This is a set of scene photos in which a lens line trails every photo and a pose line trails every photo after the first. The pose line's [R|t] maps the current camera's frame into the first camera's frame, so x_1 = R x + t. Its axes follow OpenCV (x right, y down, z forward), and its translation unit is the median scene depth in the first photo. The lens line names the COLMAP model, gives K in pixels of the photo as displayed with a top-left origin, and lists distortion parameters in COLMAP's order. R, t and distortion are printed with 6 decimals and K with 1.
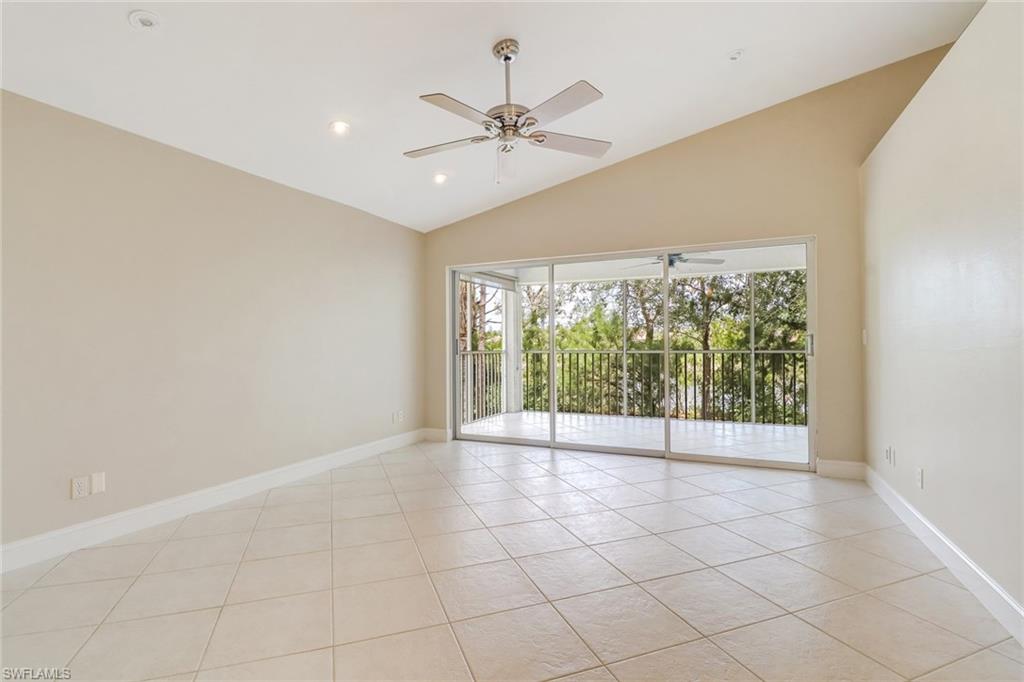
lens RADIAL K [[482.1, 0, 513.0], [0, 482.1, 336.1], [0, 0, 1]] dist [0.009996, -0.008010]
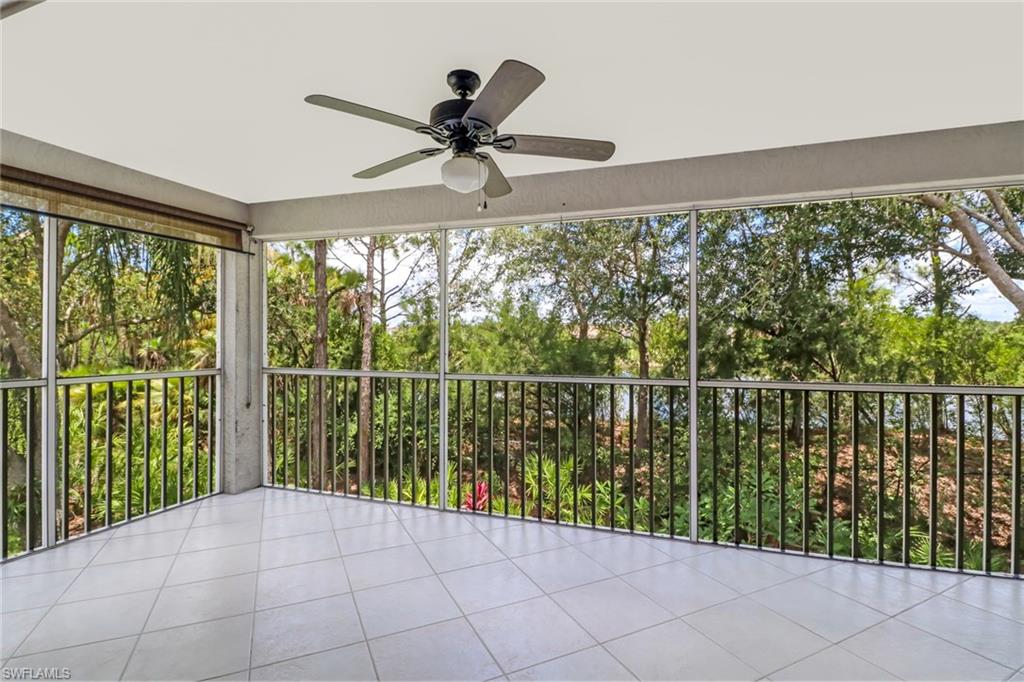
lens RADIAL K [[482.1, 0, 503.6], [0, 482.1, 332.3], [0, 0, 1]] dist [0.009996, -0.008010]
pose [[0.997105, 0.008509, 0.075555, 0.145395], [-0.008717, 0.999959, 0.002429, -0.007687], [-0.075532, -0.003080, 0.997139, 0.288132]]
